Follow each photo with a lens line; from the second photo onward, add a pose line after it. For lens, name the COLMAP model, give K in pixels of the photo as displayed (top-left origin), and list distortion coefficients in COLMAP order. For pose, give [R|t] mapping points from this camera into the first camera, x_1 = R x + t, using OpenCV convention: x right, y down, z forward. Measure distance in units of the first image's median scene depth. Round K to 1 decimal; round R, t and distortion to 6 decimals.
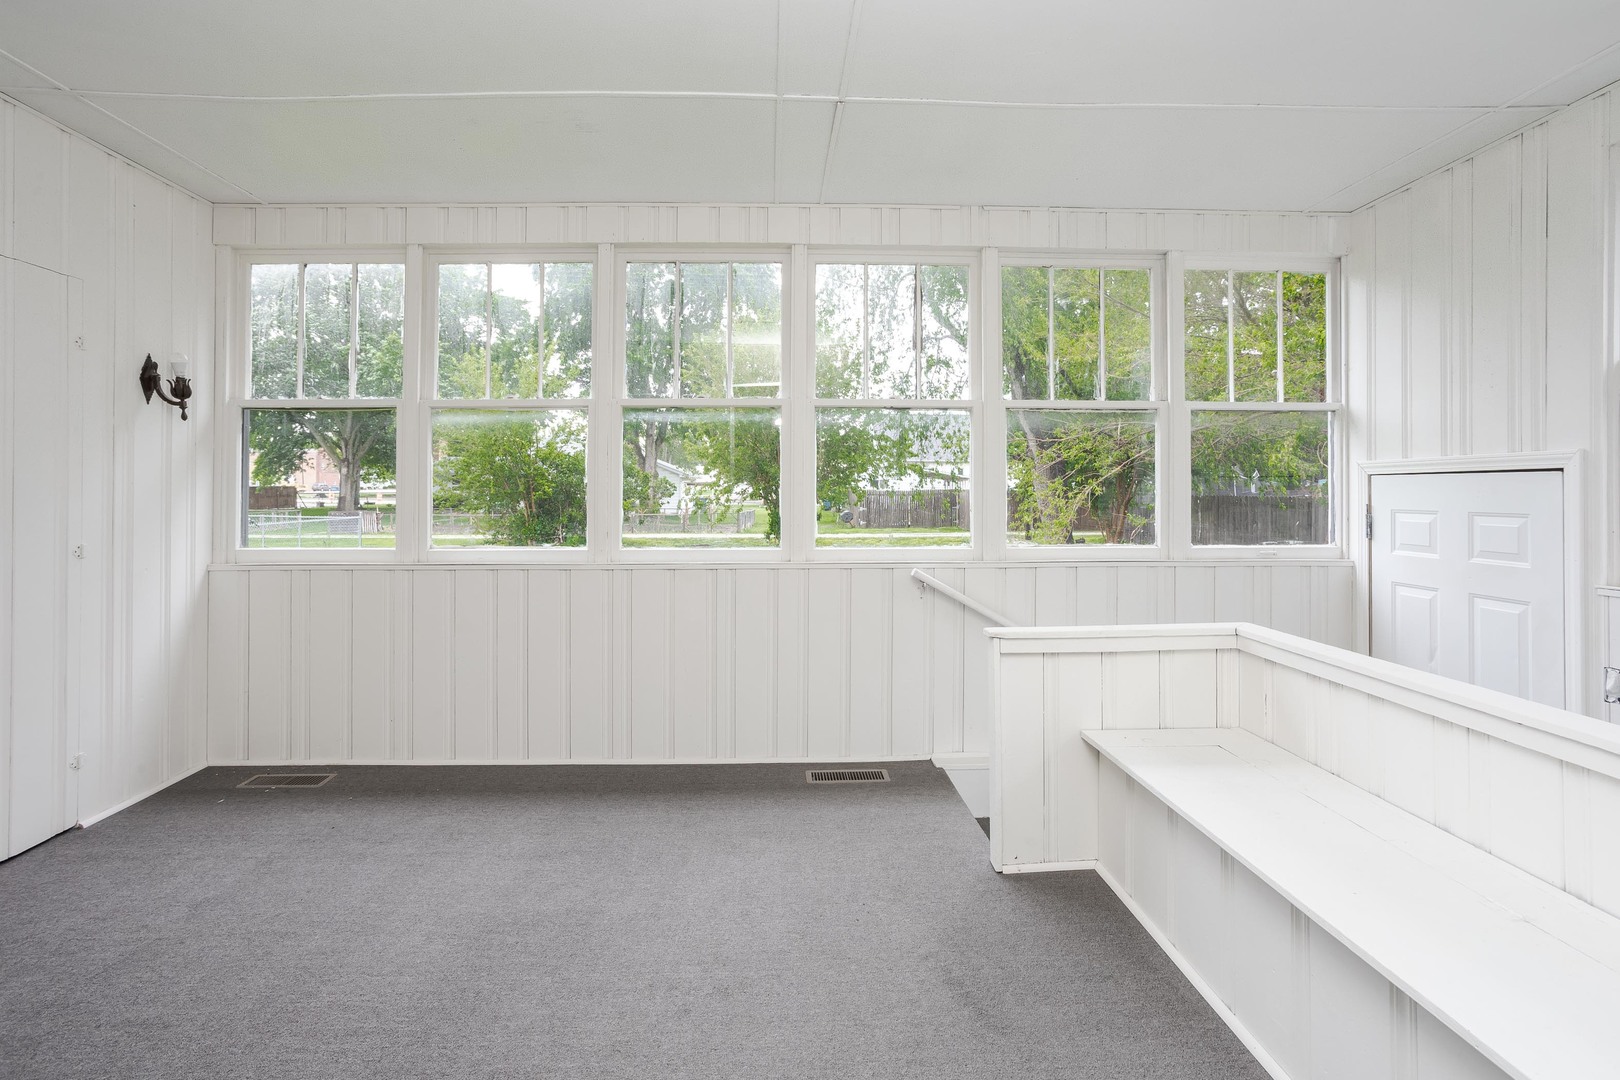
lens RADIAL K [[789.2, 0, 795.2], [0, 789.2, 482.3], [0, 0, 1]] dist [-0.022612, 0.002721]
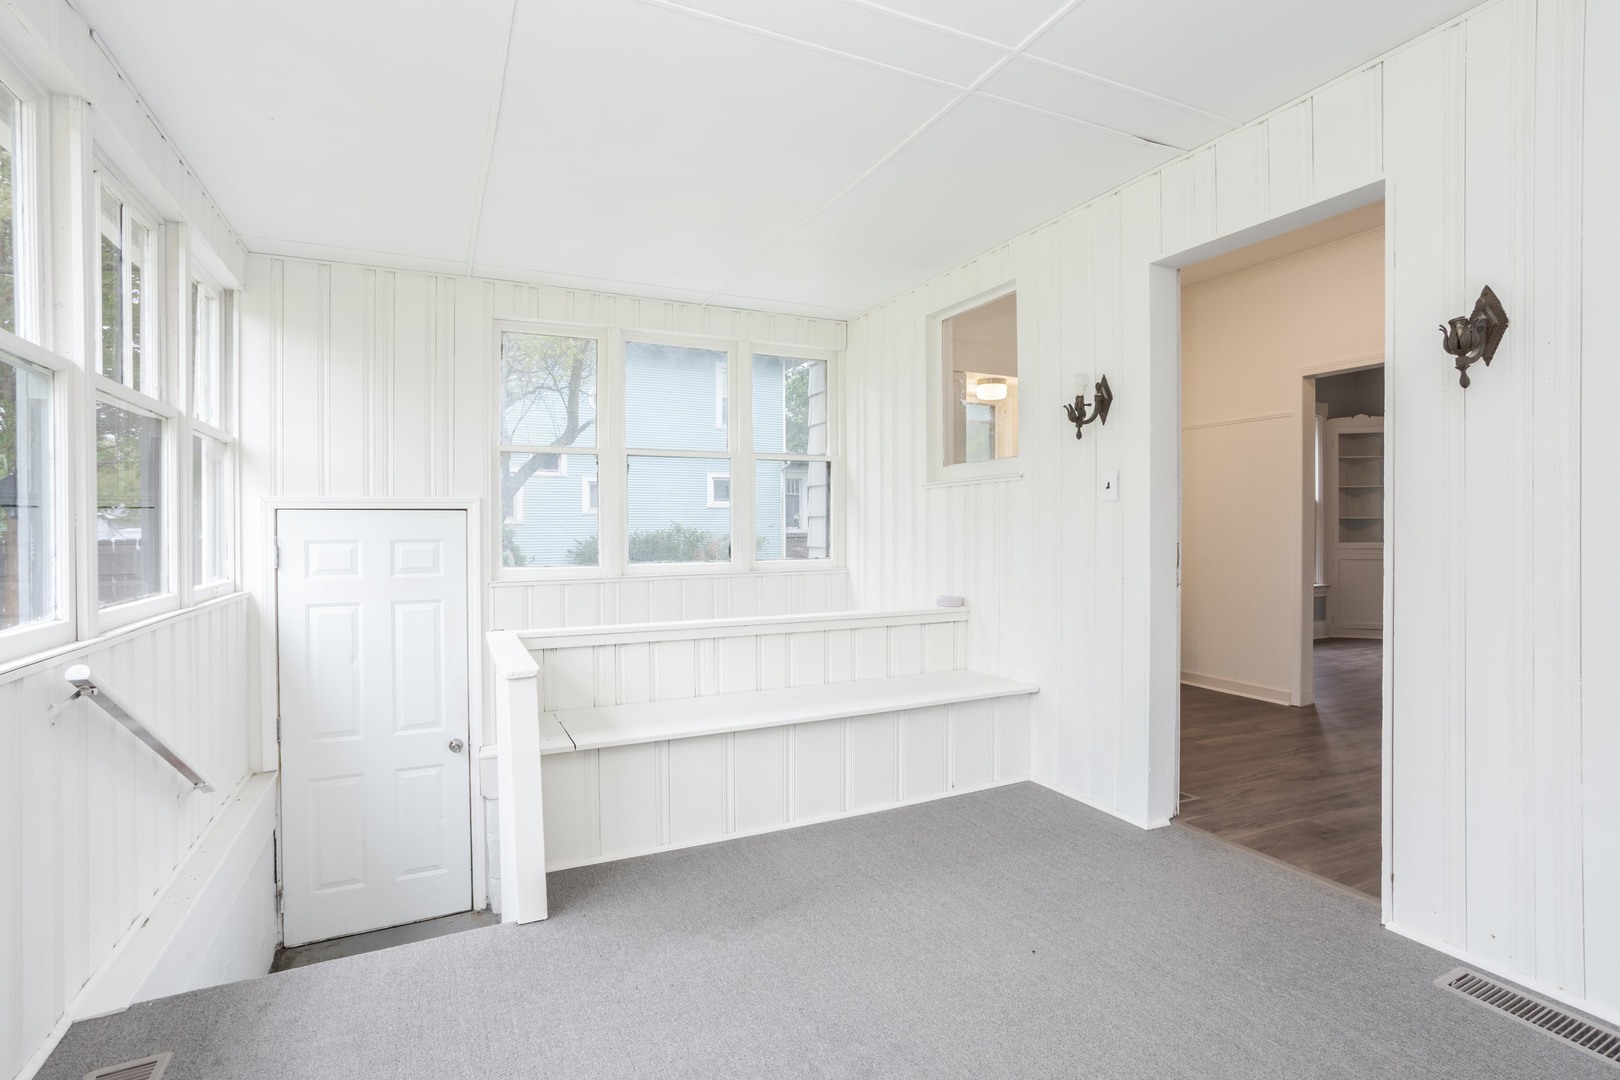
lens RADIAL K [[789.2, 0, 769.6], [0, 789.2, 537.2], [0, 0, 1]] dist [-0.022612, 0.002721]
pose [[-0.397197, -0.004666, 0.917722, -0.547136], [-0.006824, 0.999974, 0.002131, 0.024783], [-0.917708, -0.005417, -0.397218, 0.866514]]
